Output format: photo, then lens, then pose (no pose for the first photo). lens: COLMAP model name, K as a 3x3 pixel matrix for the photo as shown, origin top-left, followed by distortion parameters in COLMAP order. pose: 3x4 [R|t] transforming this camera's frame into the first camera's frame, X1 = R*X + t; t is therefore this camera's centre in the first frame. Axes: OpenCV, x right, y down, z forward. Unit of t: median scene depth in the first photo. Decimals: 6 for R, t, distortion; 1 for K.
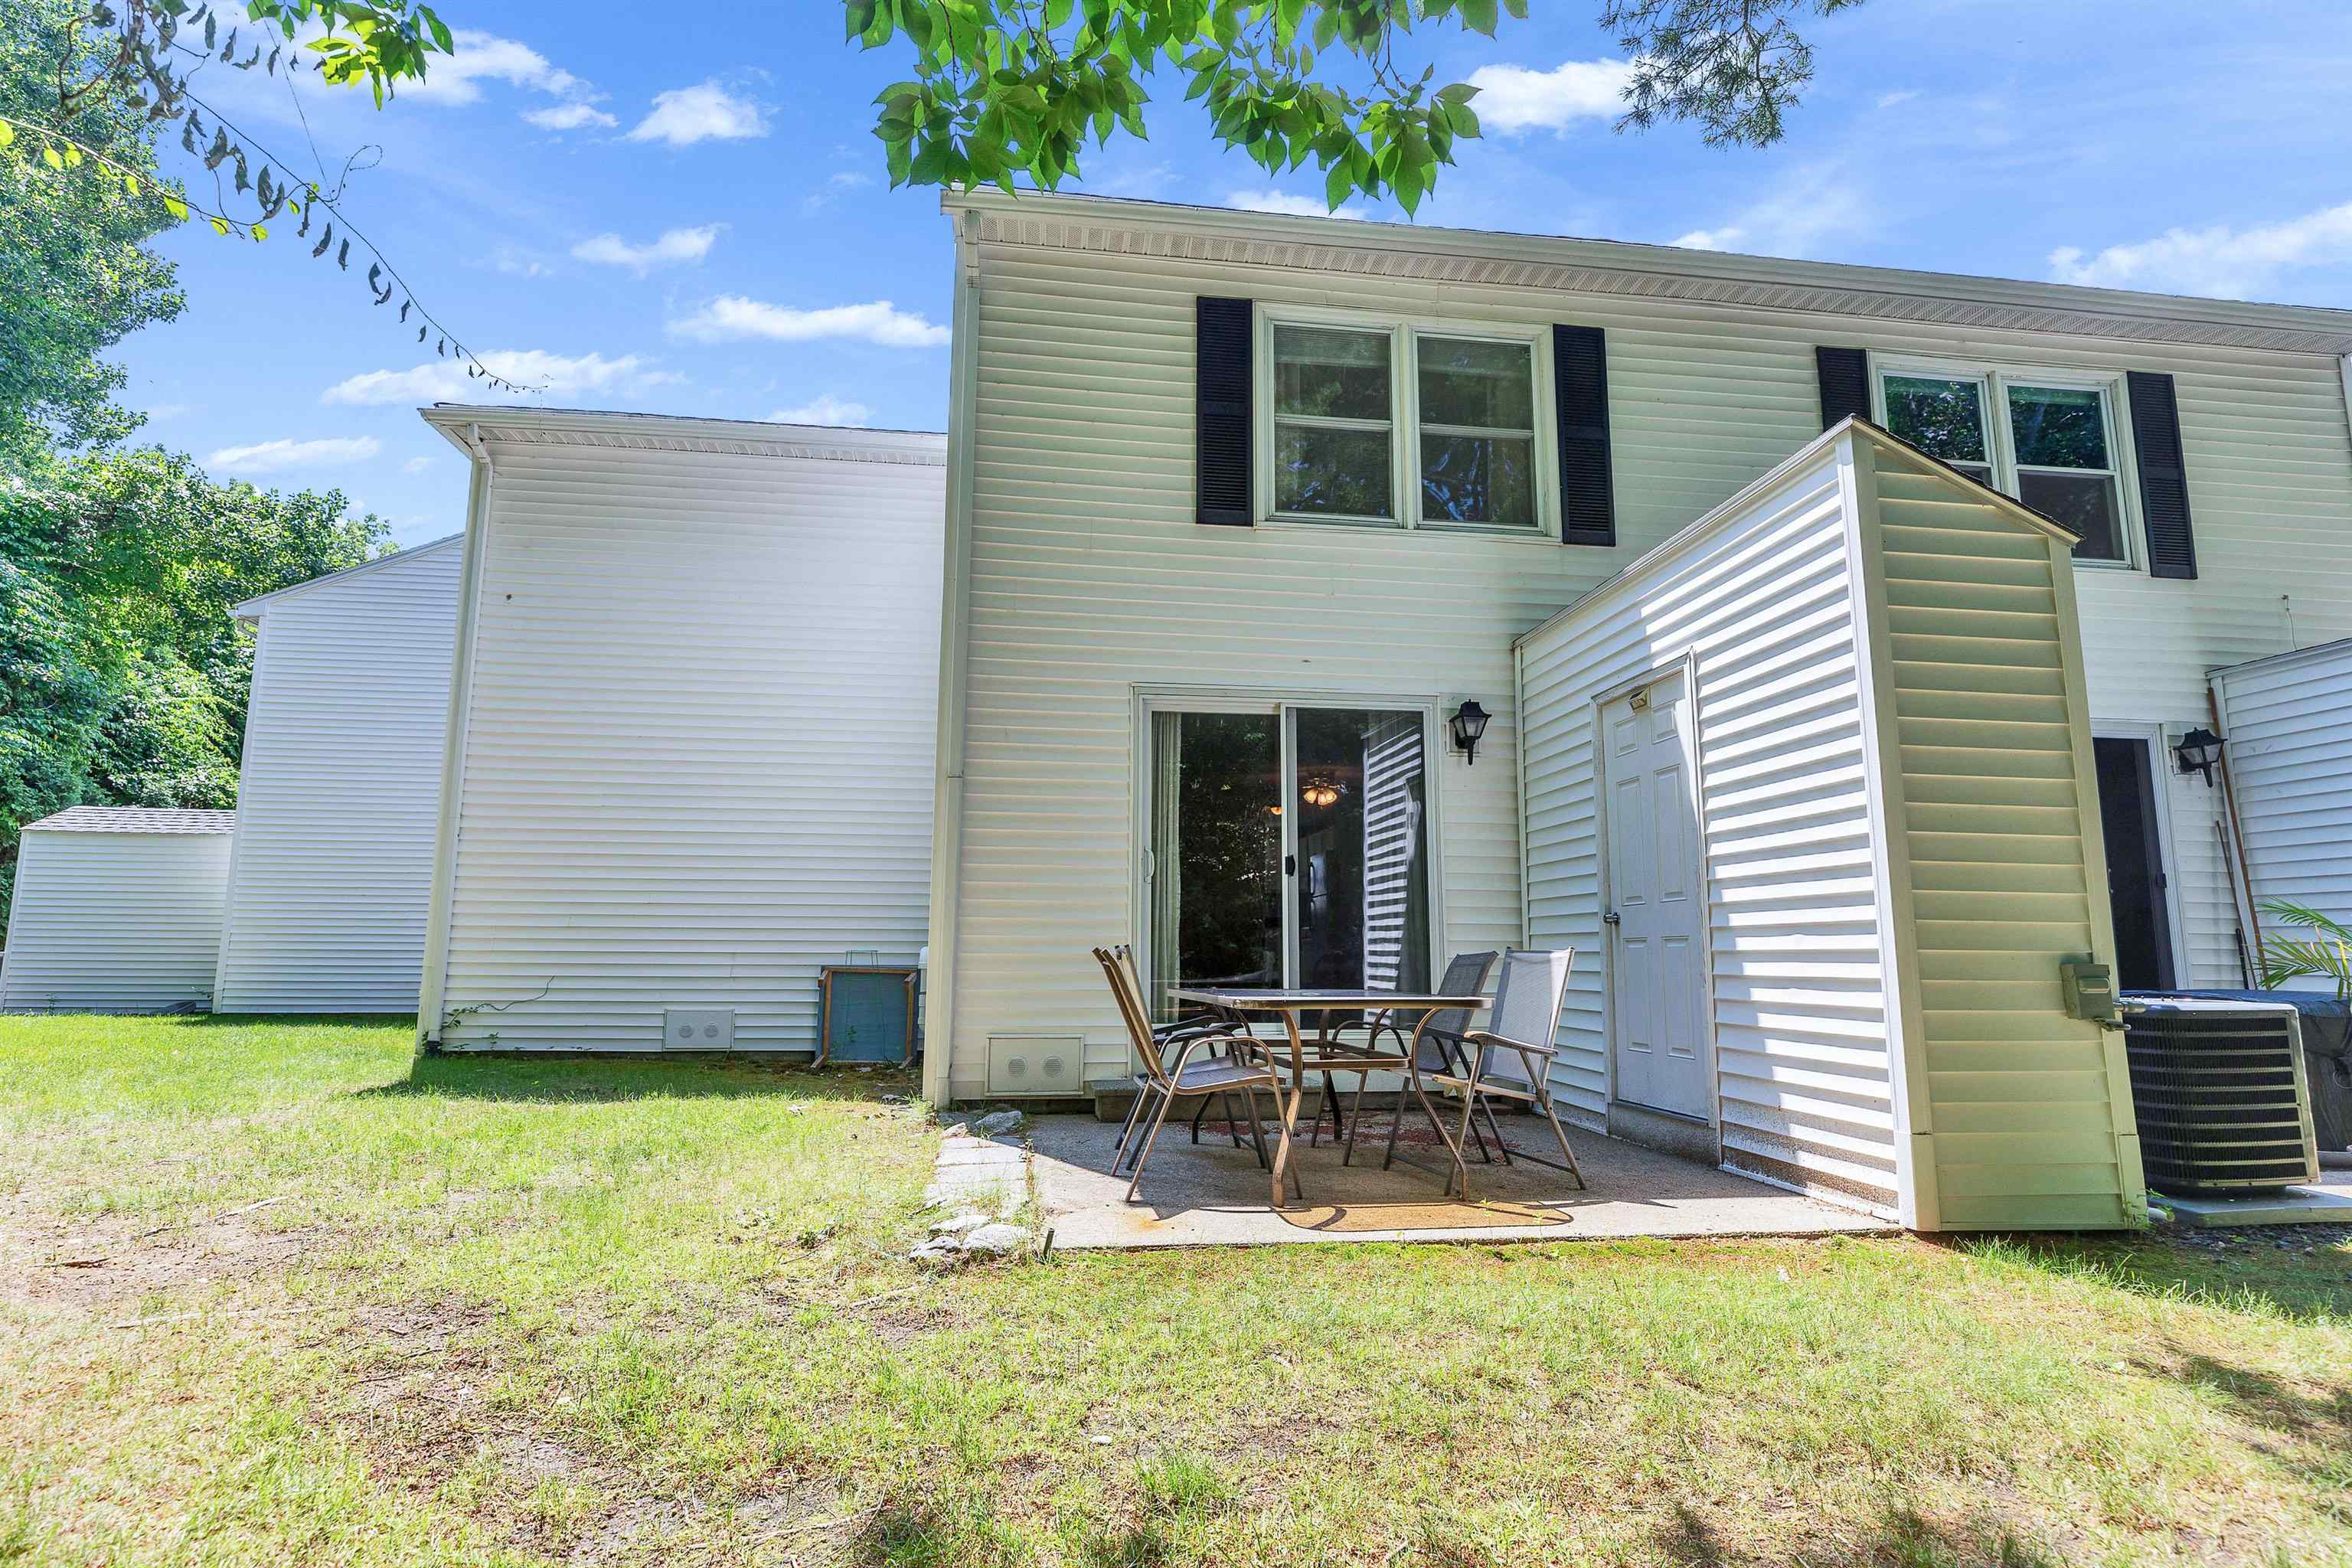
lens RADIAL K [[1155.6, 0, 1176.0], [0, 1155.6, 784.0], [0, 0, 1]] dist [0.000339, -0.000086]
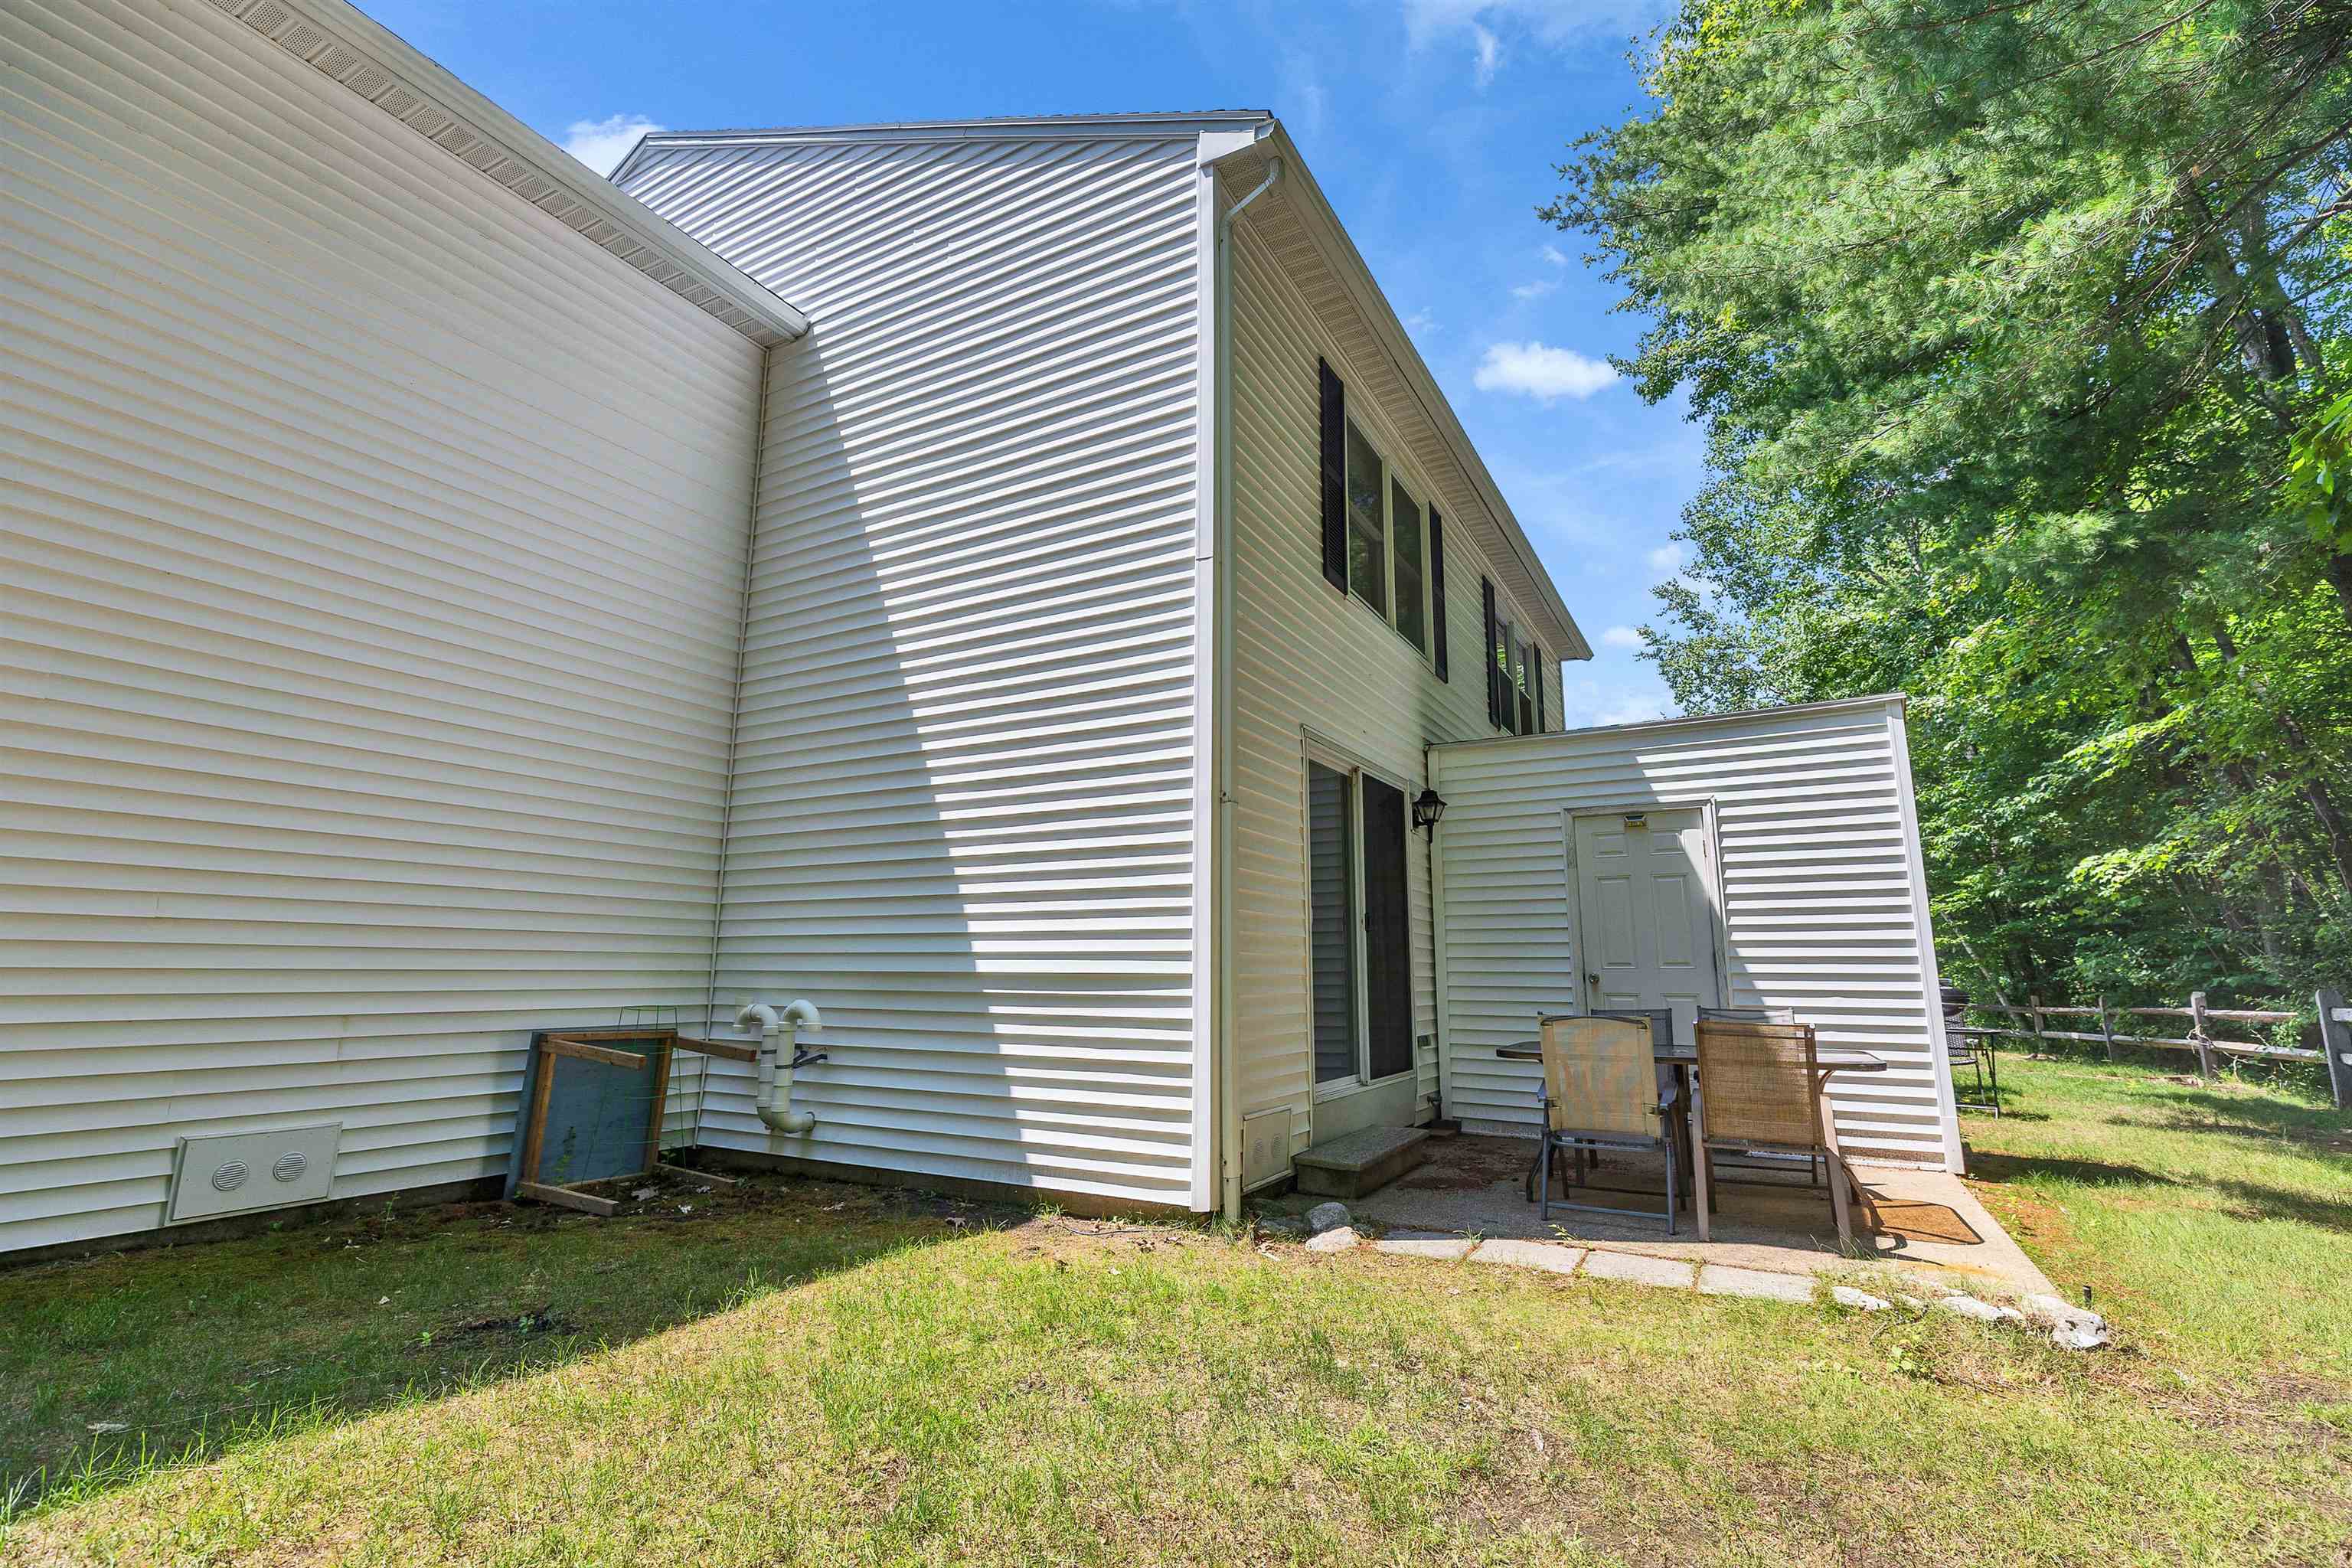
lens RADIAL K [[1033.6, 0, 1169.2], [0, 1033.6, 784.1], [0, 0, 1]] dist [-0.001176, -0.000436]
pose [[0.598847, 0.142389, 0.788104, -0.739763], [-0.121161, 0.988849, -0.086593, 0.046919], [-0.791646, -0.043631, 0.609421, 0.550226]]
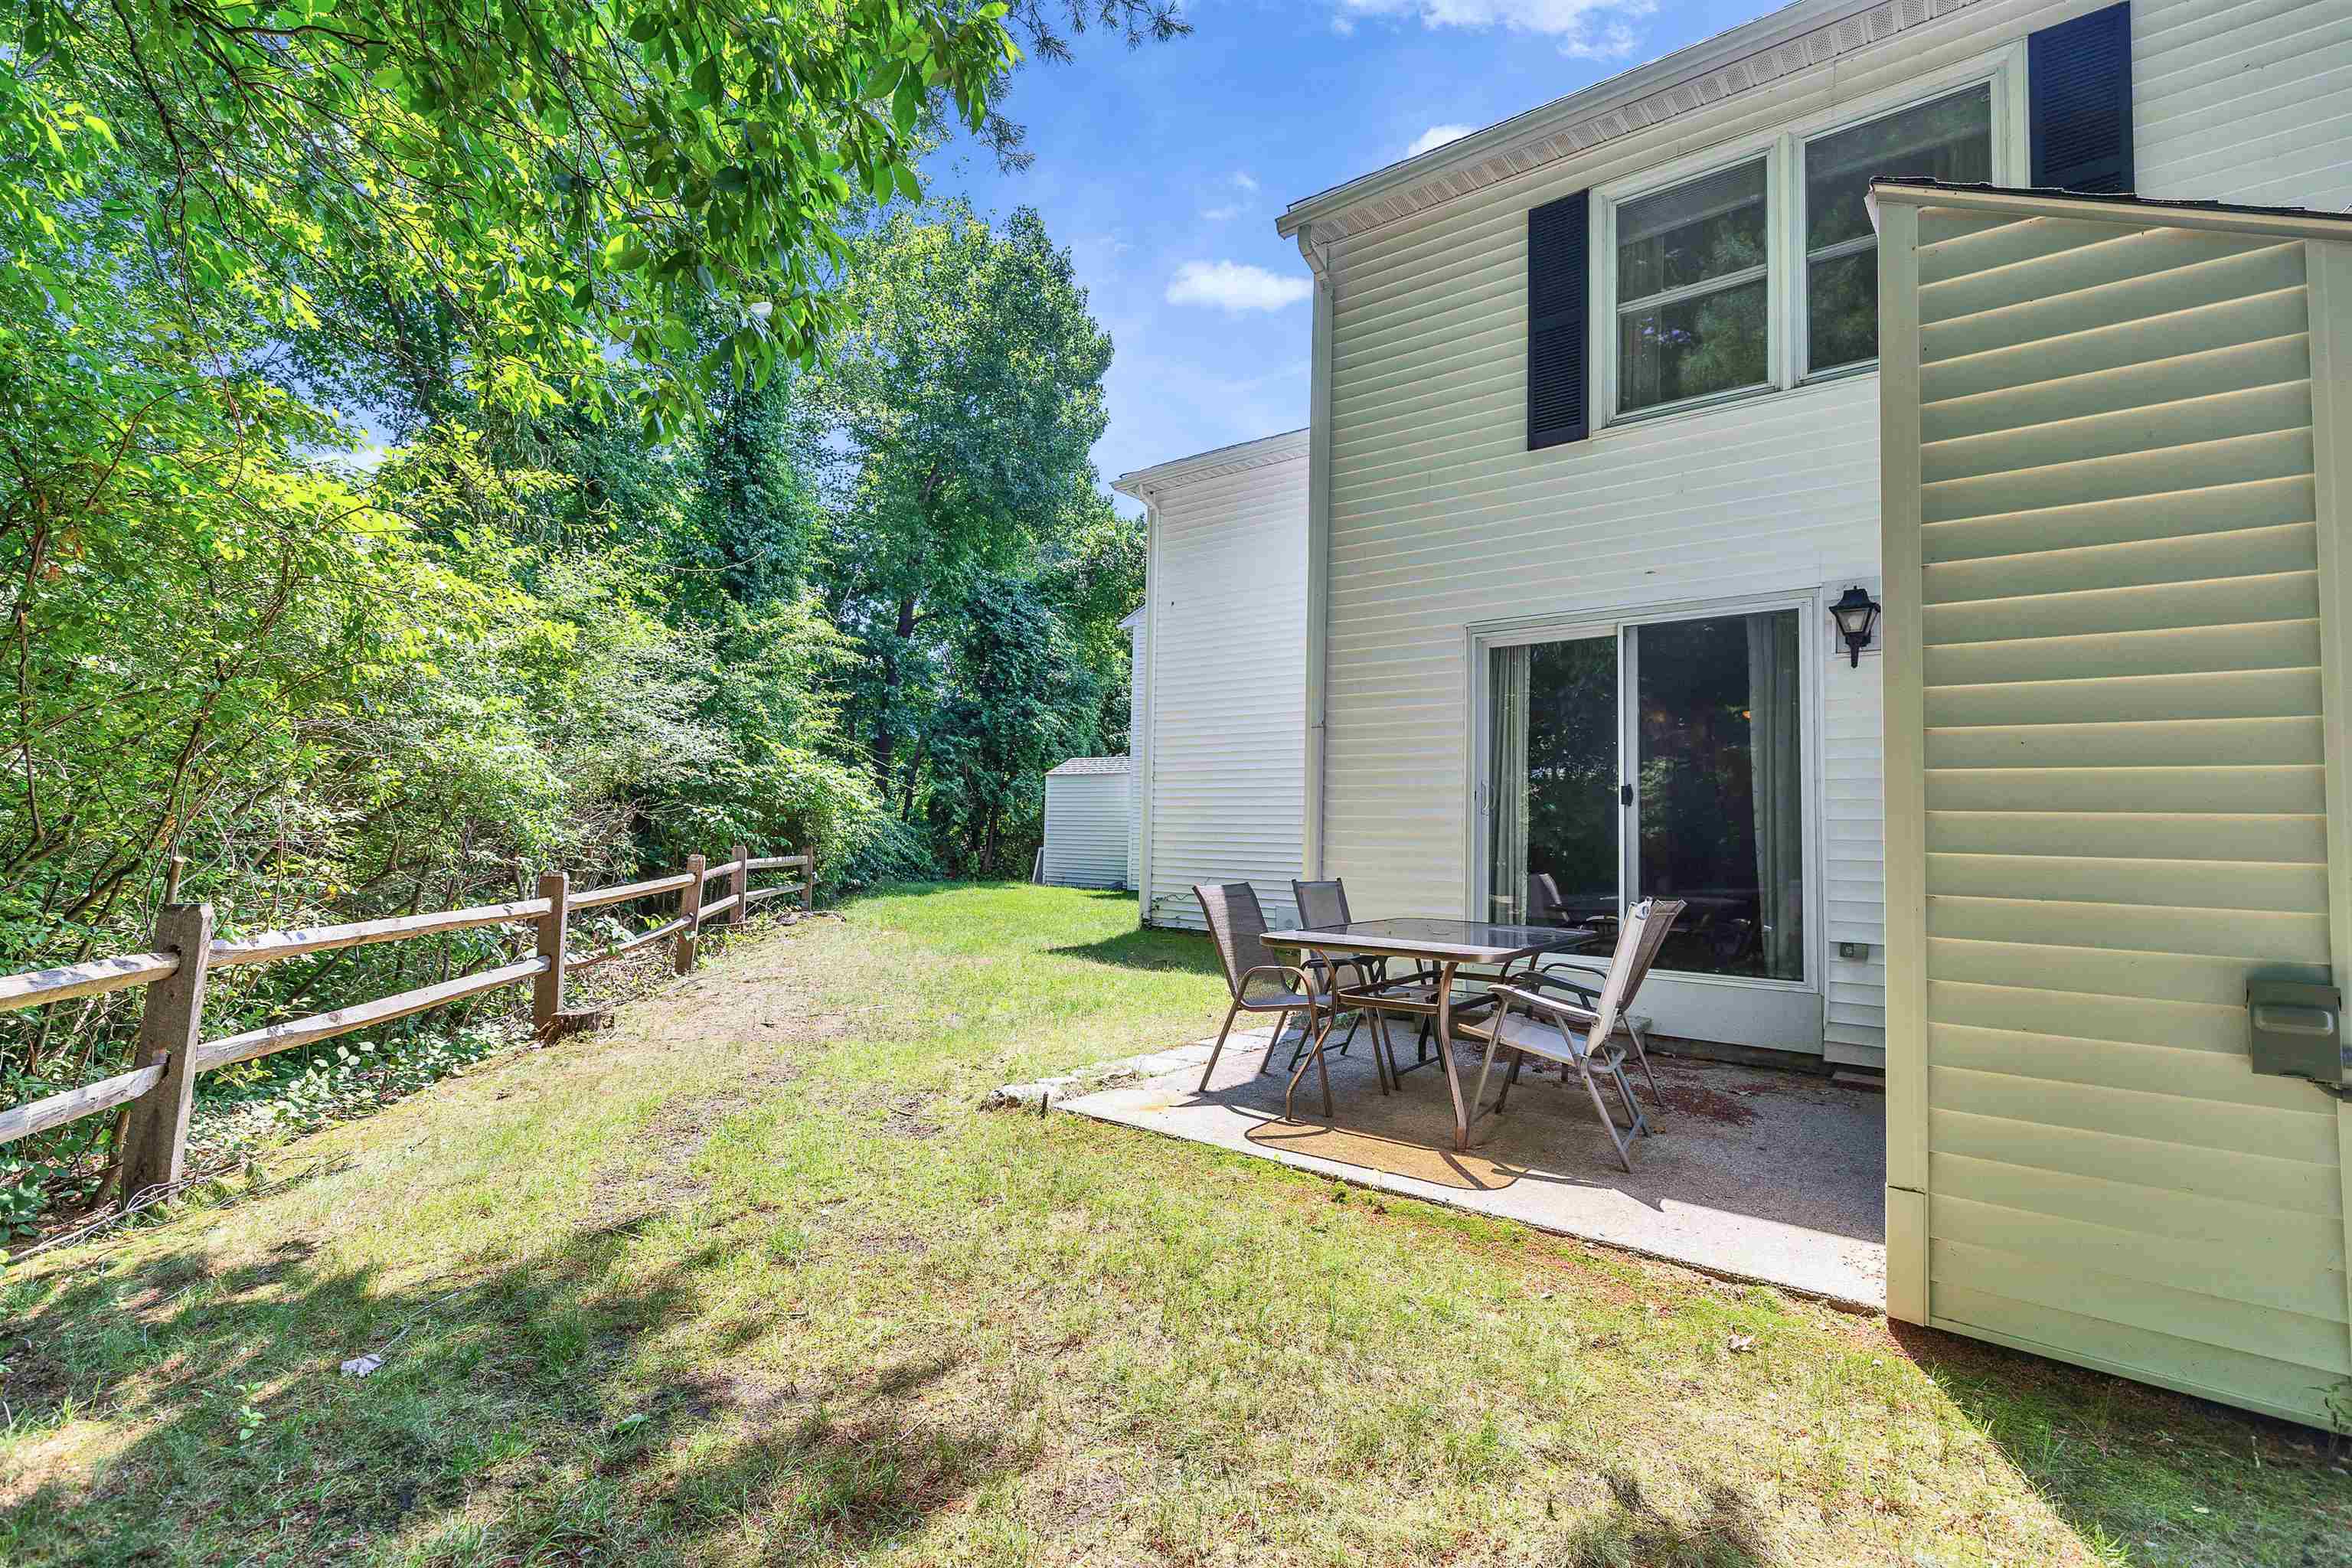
lens RADIAL K [[1057.0, 0, 1177.5], [0, 1057.0, 776.4], [0, 0, 1]] dist [0.009136, -0.000618]
pose [[0.709206, -0.030746, -0.704330, 0.430578], [0.085017, 0.995488, 0.042149, -0.012236], [0.699856, -0.089772, 0.708620, 0.124150]]
